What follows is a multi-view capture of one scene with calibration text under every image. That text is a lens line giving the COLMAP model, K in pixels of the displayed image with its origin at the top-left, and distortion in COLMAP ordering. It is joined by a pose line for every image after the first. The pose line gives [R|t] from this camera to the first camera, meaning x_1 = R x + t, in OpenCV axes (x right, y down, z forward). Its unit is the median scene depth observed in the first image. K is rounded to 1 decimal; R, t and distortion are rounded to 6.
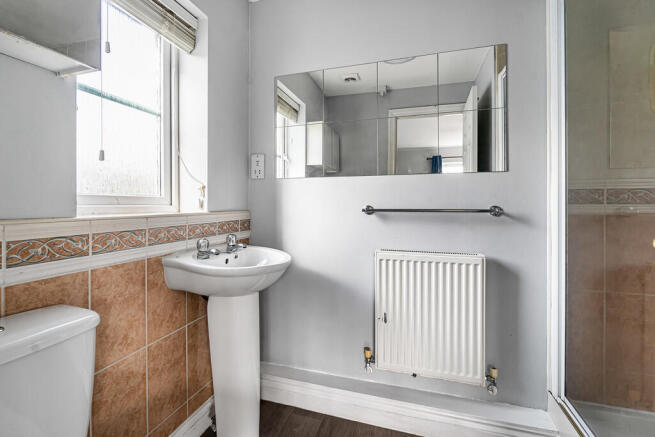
lens RADIAL K [[288.8, 0, 328.6], [0, 288.8, 211.4], [0, 0, 1]] dist [-0.001145, -0.000054]
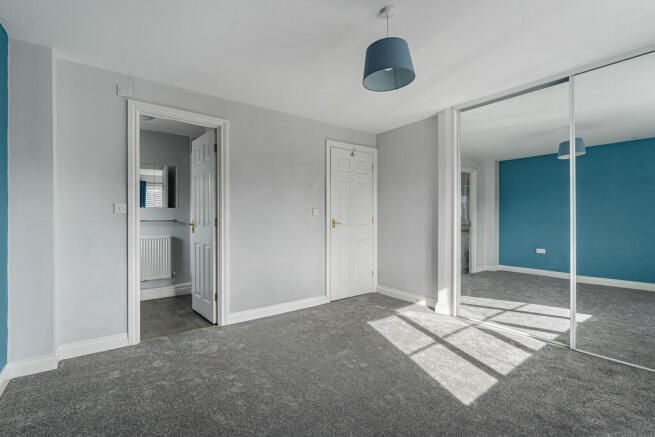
lens RADIAL K [[296.9, 0, 327.5], [0, 296.9, 218.5], [0, 0, 1]] dist [-0.001123, -0.000130]
pose [[0.583728, -0.000732, 0.811949, -0.965259], [0.002390, 0.999997, -0.000817, -0.018889], [-0.811946, 0.002417, 0.583727, -2.019140]]
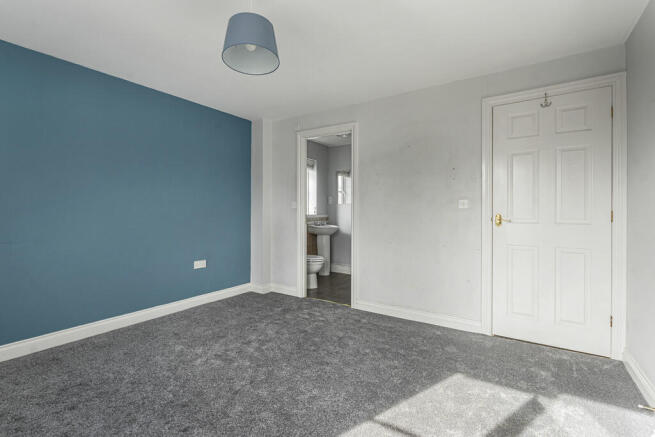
lens RADIAL K [[296.9, 0, 327.5], [0, 296.9, 218.5], [0, 0, 1]] dist [-0.001123, -0.000130]
pose [[0.962059, 0.011386, -0.272603, 0.709532], [-0.006577, 0.999806, 0.018548, -0.015391], [0.272762, -0.016051, 0.961948, -2.485975]]
